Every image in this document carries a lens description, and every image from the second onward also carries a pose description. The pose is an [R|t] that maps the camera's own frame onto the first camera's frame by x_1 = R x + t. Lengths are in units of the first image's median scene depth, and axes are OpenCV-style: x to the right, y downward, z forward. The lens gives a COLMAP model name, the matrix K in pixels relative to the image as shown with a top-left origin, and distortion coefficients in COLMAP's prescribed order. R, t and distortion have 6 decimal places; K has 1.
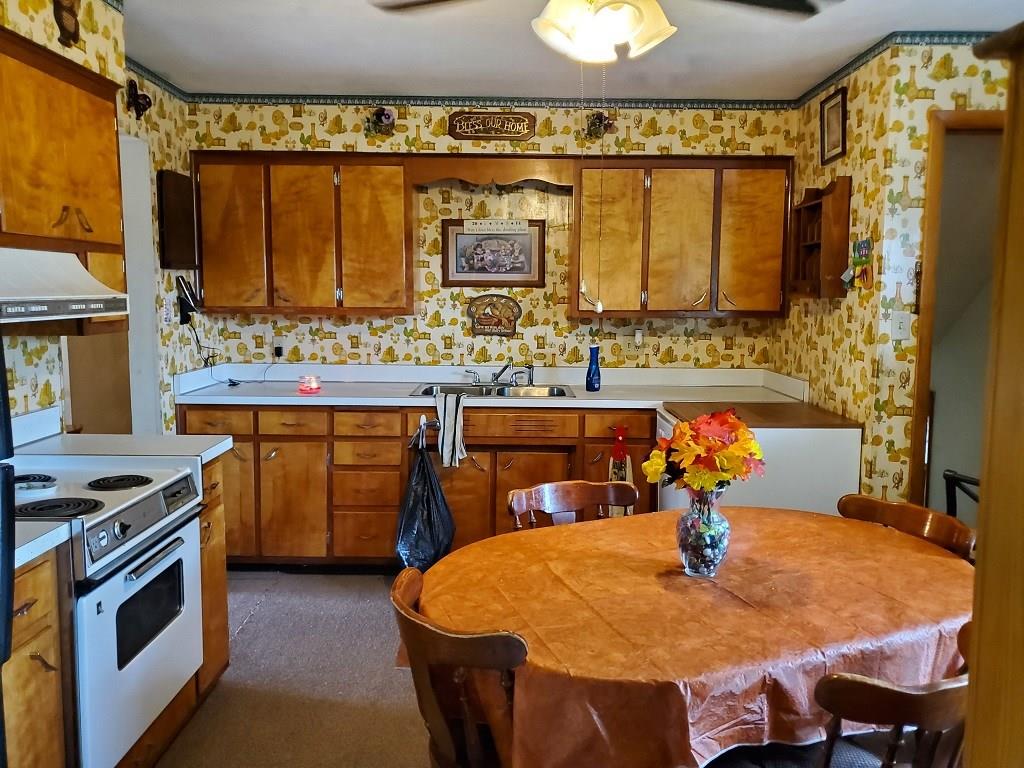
lens RADIAL K [[826.8, 0, 512.0], [0, 826.8, 384.0], [0, 0, 1]] dist [0.029103, -0.000197]
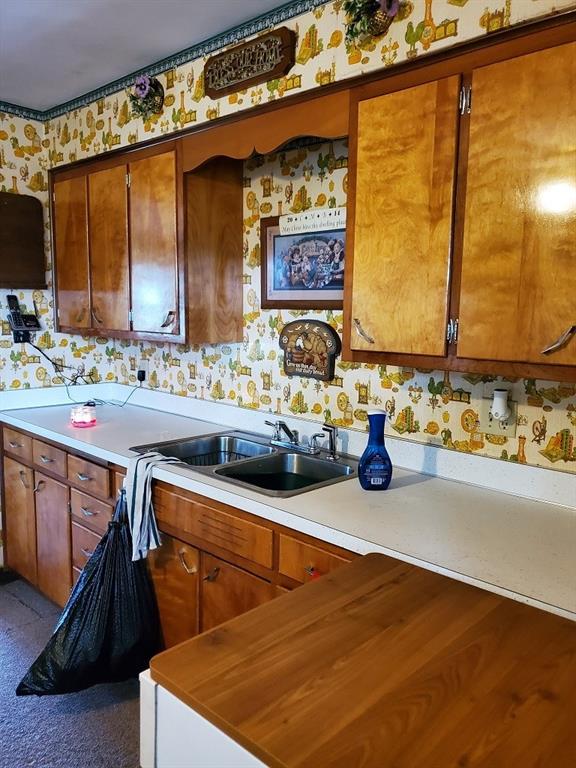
lens RADIAL K [[623.2, 0, 288.0], [0, 623.2, 384.0], [0, 0, 1]] dist [0.038935, 0.000184]
pose [[0.701346, 0.092597, -0.706782, 0.347618], [-0.092870, 0.994945, 0.038195, -0.073215], [0.706746, 0.038851, 0.706400, 0.620883]]
